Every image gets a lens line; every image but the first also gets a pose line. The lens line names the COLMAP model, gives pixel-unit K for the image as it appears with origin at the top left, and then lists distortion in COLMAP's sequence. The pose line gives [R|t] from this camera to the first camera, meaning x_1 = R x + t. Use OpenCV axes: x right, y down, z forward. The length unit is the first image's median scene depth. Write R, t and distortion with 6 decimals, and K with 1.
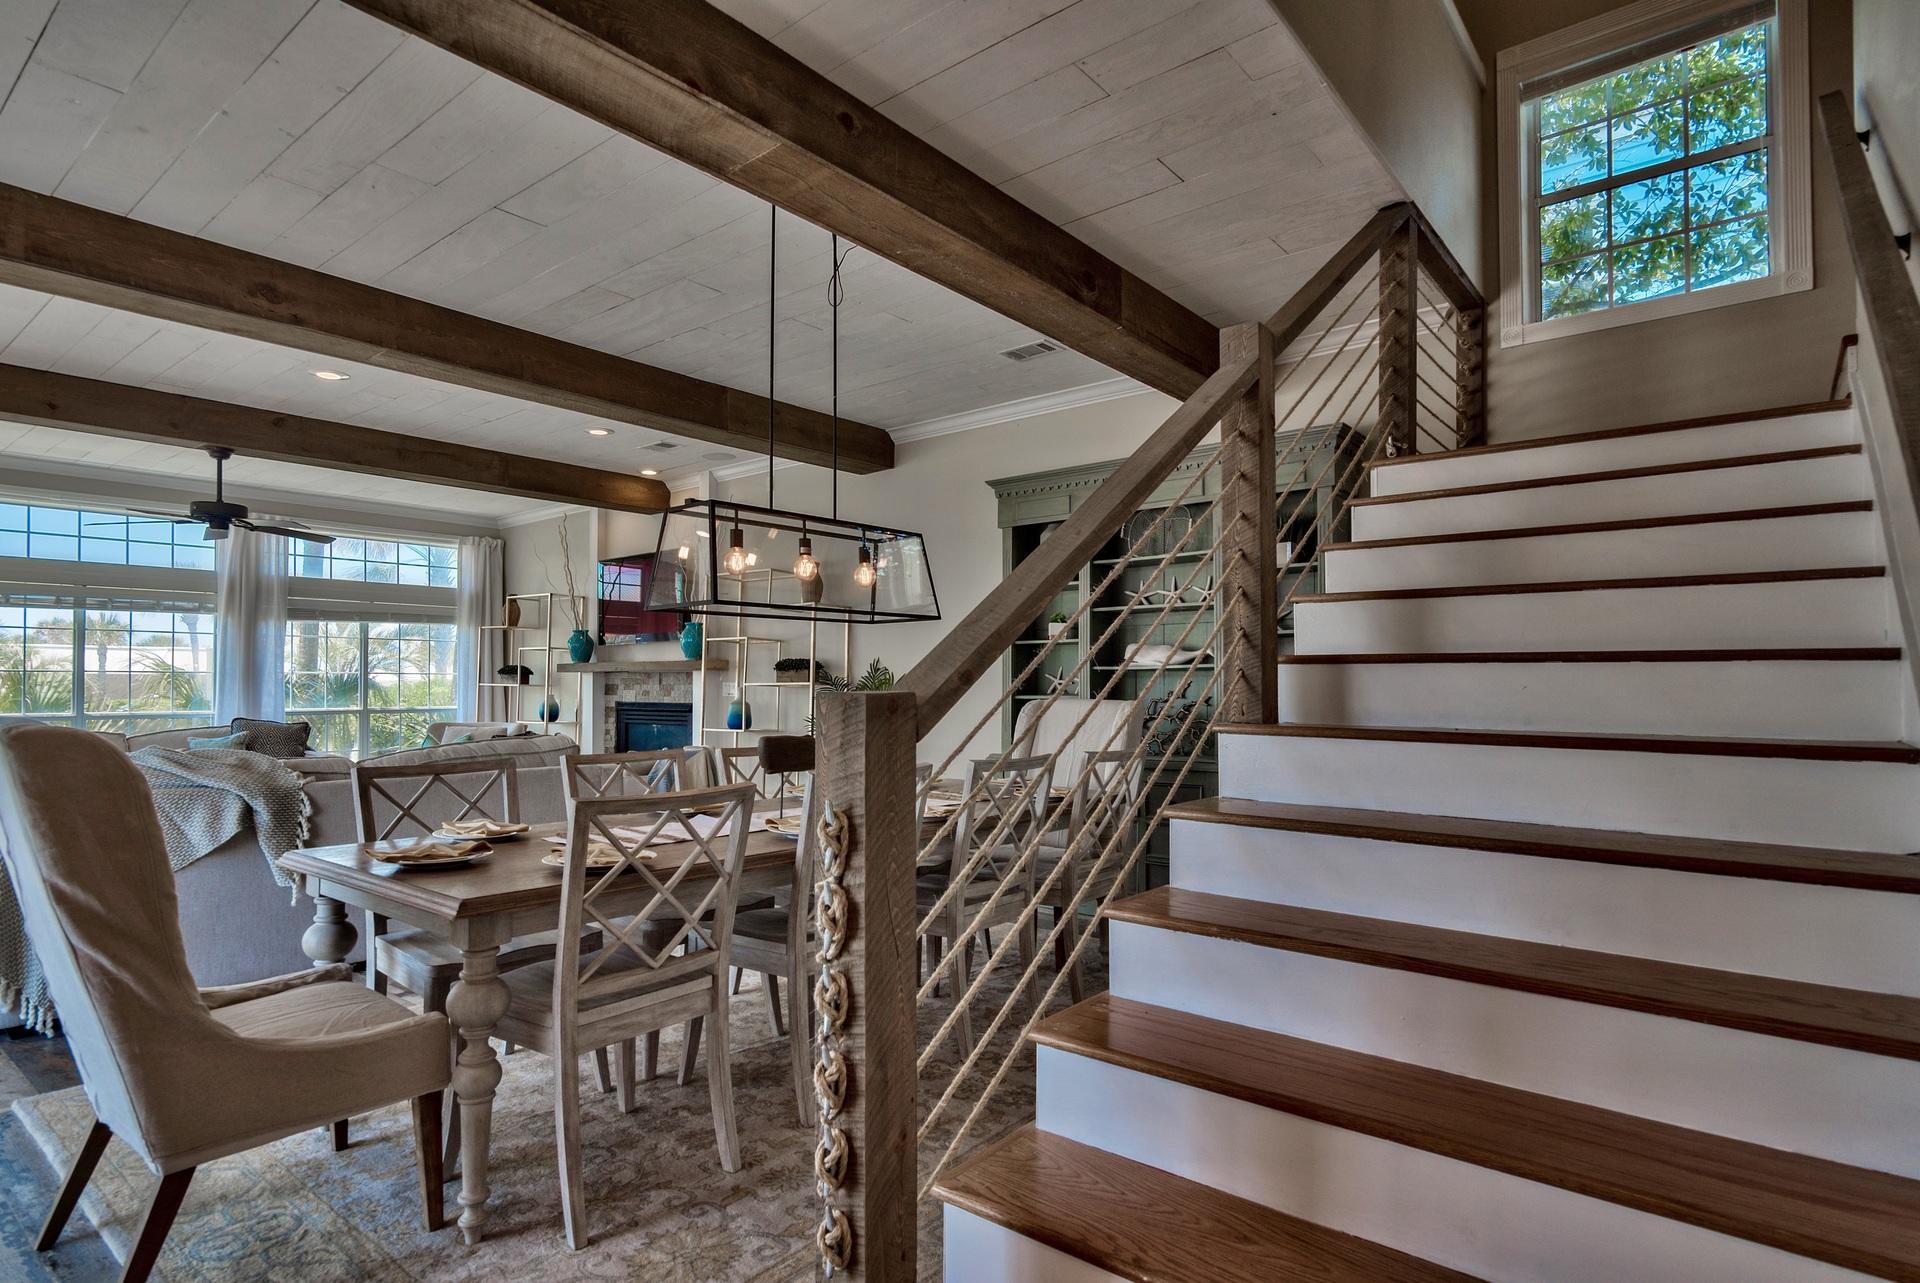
lens RADIAL K [[1008.0, 0, 958.2], [0, 1008.0, 653.6], [0, 0, 1]] dist [-0.003533, -0.000027]
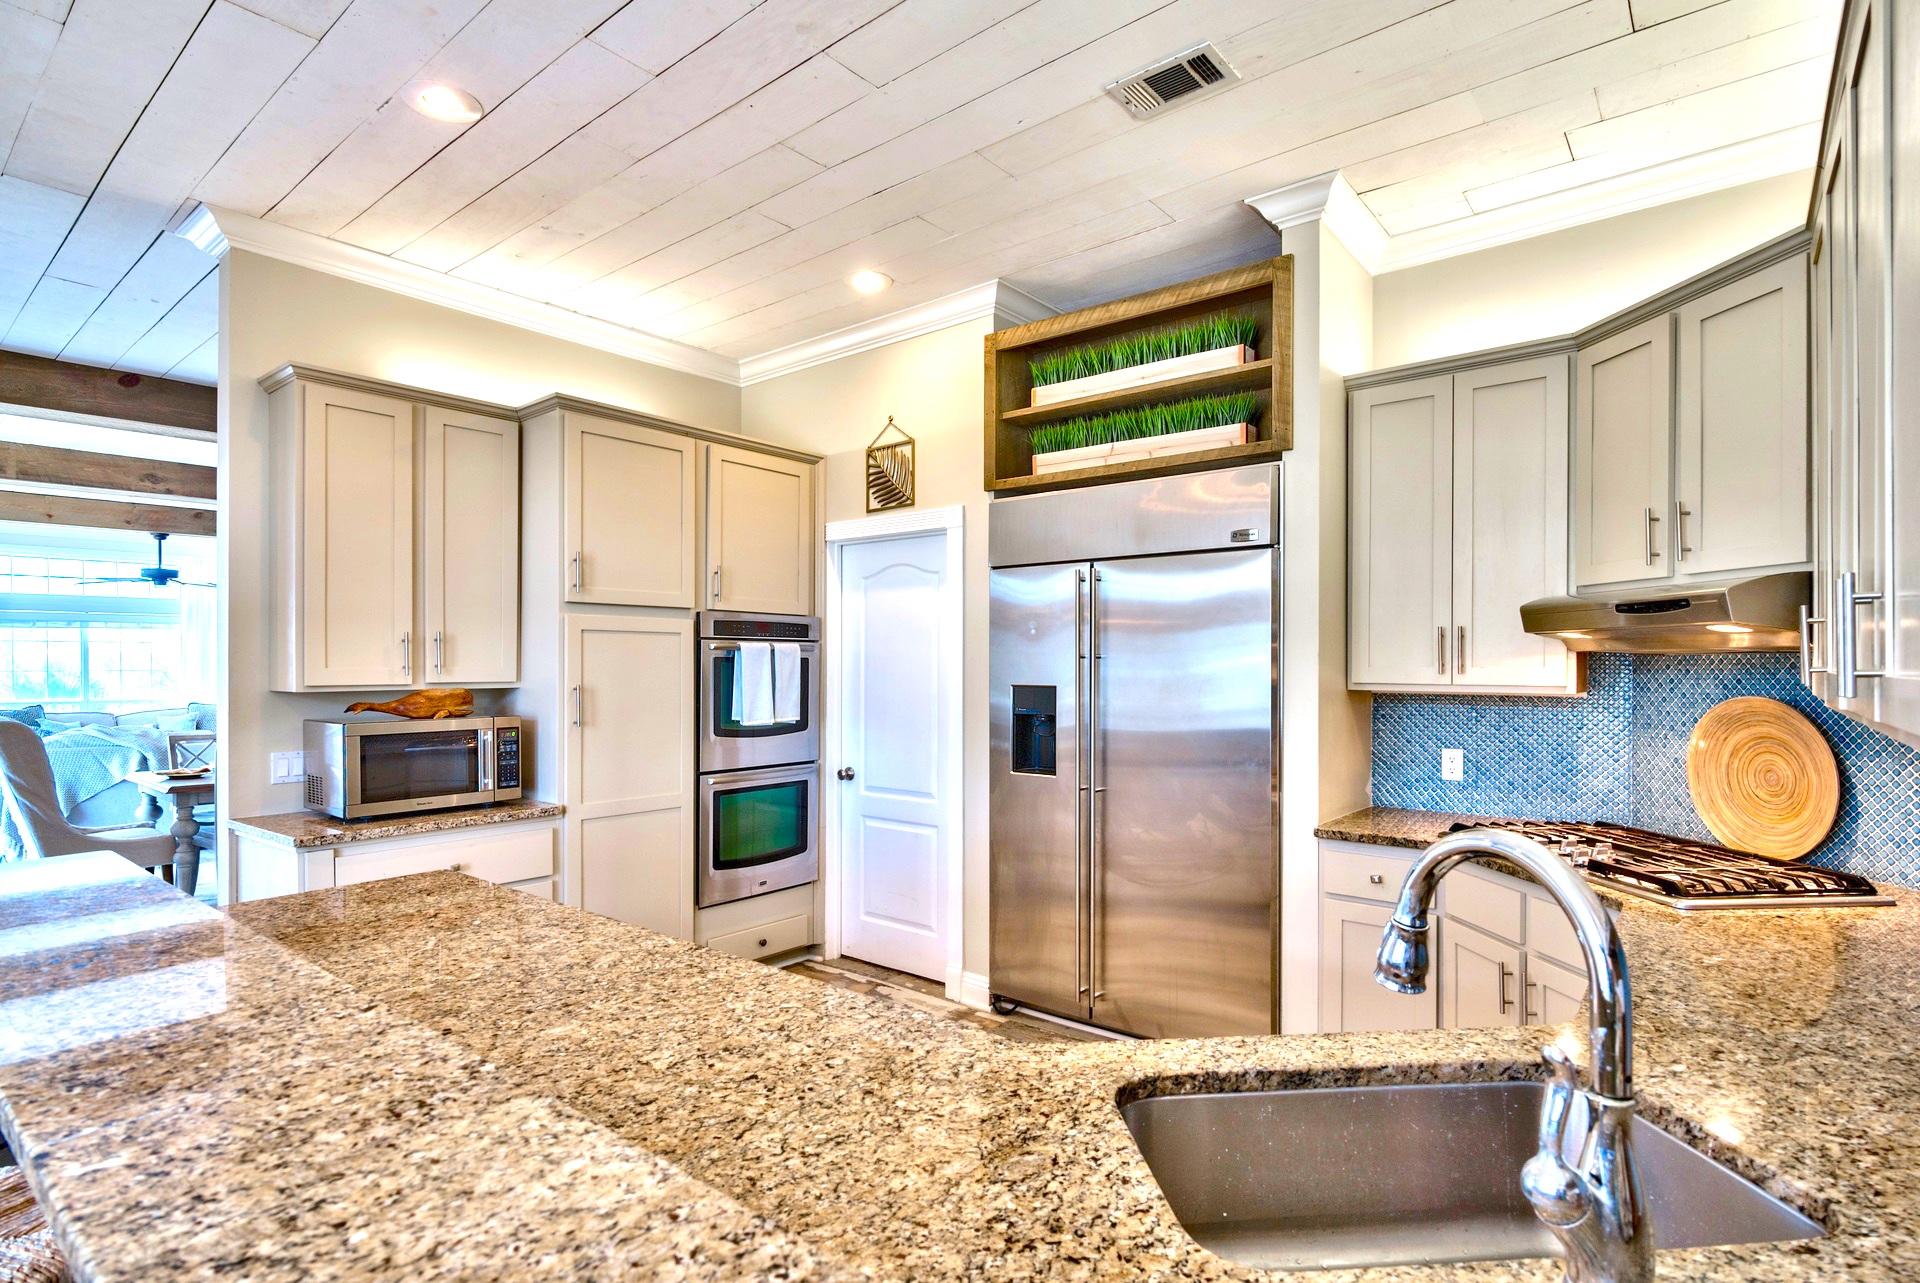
lens RADIAL K [[996.0, 0, 962.1], [0, 996.0, 645.9], [0, 0, 1]] dist [0.004322, 0.000584]
pose [[0.999610, 0.003598, -0.027686, 0.869963], [-0.003083, 0.999822, 0.018631, -0.093074], [0.027749, -0.018538, 0.999443, -0.812729]]
